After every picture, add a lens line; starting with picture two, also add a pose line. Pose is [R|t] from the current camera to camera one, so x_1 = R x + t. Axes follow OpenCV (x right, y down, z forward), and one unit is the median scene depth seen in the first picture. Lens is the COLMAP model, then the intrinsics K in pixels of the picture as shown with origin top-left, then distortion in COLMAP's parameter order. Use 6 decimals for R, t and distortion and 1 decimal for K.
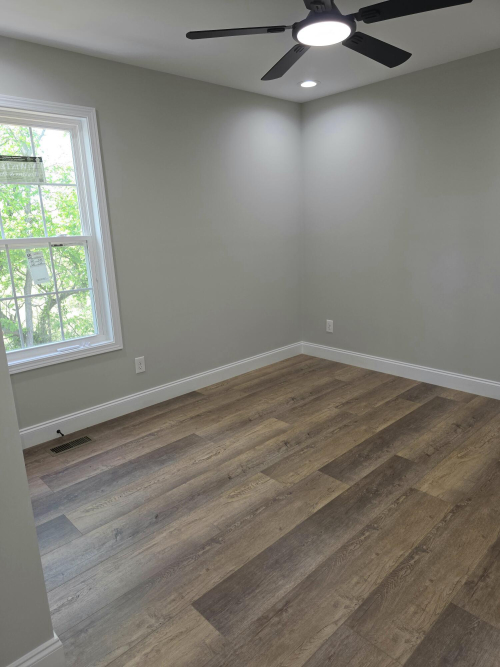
lens RADIAL K [[438.6, 0, 256.4], [0, 438.6, 334.3], [0, 0, 1]] dist [0.075244, -0.052657]
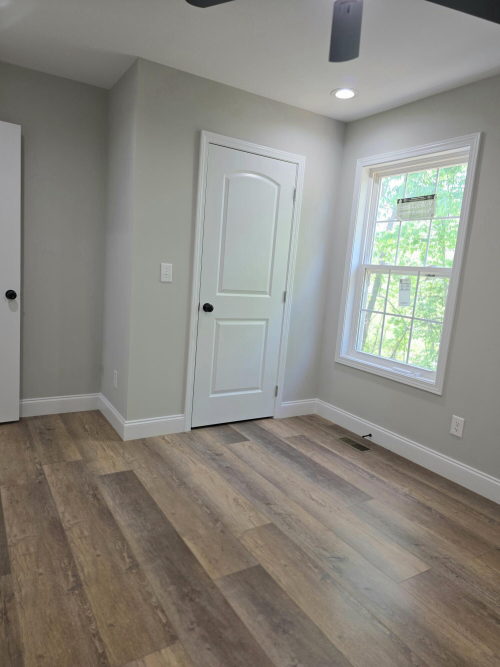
lens RADIAL K [[440.2, 0, 241.3], [0, 440.2, 335.5], [0, 0, 1]] dist [0.061015, -0.044404]
pose [[-0.209754, 0.174127, -0.962124, 0.703910], [-0.307703, 0.922261, 0.233995, -0.187813], [0.928075, 0.345129, -0.139868, 0.830316]]
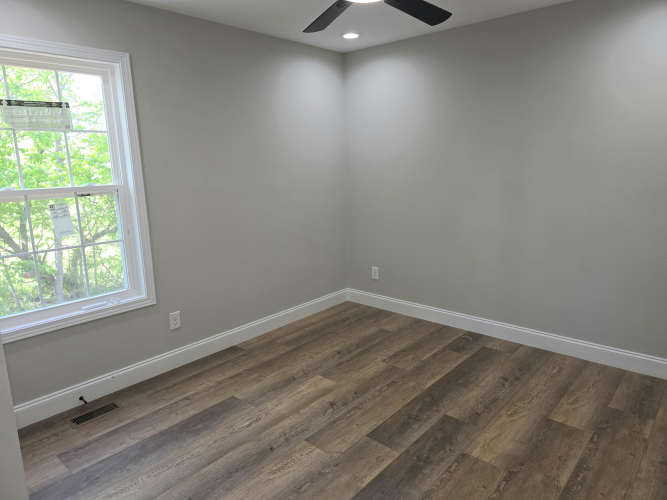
lens RADIAL K [[440.2, 0, 336.7], [0, 440.2, 250.0], [0, 0, 1]] dist [0.061015, -0.044404]
pose [[0.996652, -0.004307, 0.081650, 0.001026], [0.008316, 0.998773, -0.048827, -0.037517], [-0.081339, 0.049343, 0.995464, 0.037113]]
